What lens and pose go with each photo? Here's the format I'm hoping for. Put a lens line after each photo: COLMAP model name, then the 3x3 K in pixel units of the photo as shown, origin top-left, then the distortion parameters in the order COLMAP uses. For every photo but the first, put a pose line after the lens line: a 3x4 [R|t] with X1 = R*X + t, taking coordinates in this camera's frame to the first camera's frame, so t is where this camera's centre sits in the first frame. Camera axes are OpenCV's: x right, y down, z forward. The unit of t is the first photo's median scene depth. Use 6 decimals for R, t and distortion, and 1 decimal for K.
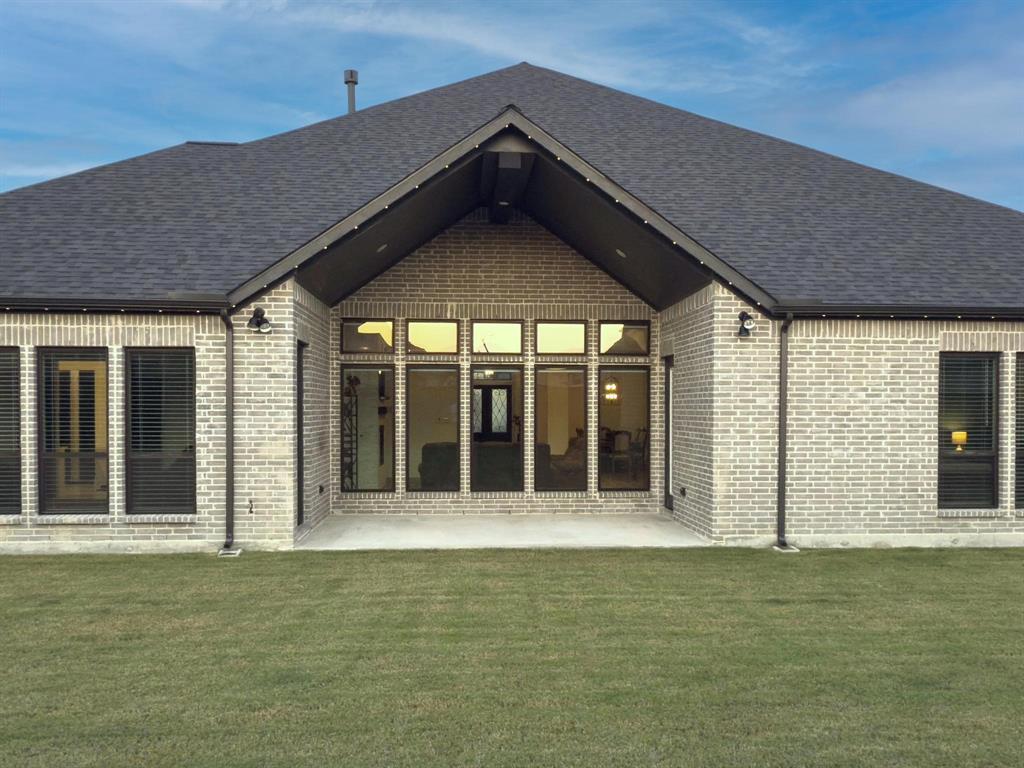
lens RADIAL K [[718.3, 0, 511.7], [0, 718.3, 400.1], [0, 0, 1]] dist [0.002065, 0.000406]
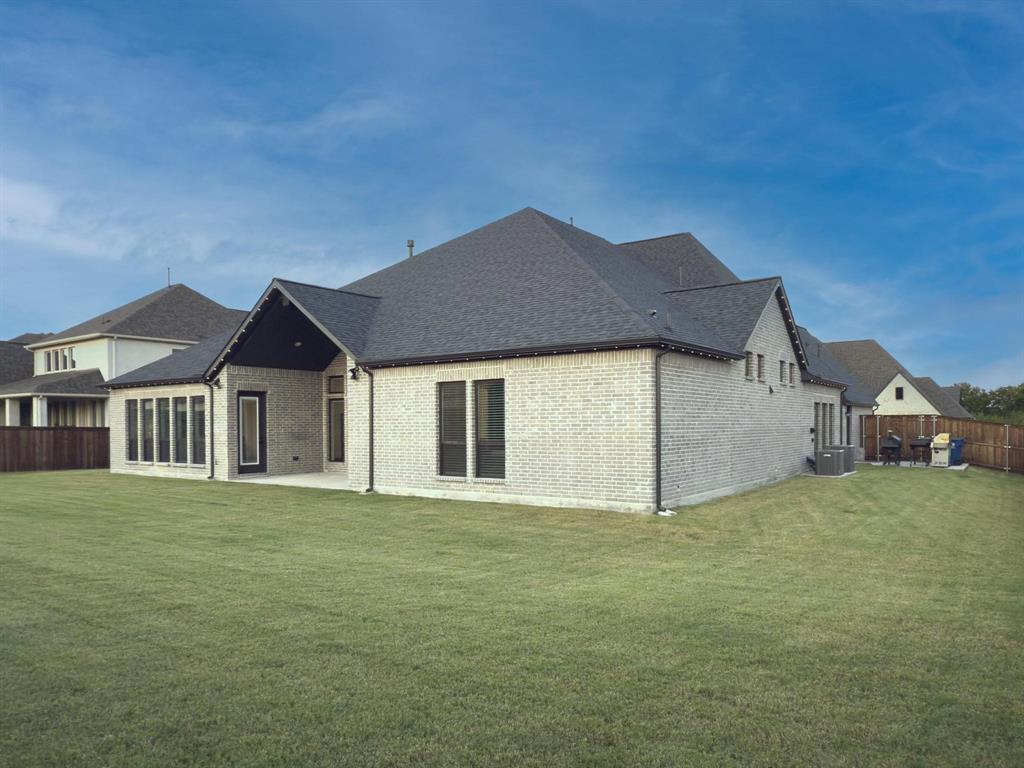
lens RADIAL K [[494.0, 0, 514.1], [0, 494.0, 389.8], [0, 0, 1]] dist [-0.002056, -0.001147]
pose [[0.857269, -0.045273, -0.512874, 1.345604], [0.026464, 0.998684, -0.043923, 0.006467], [0.514187, 0.024081, 0.857340, 0.094682]]
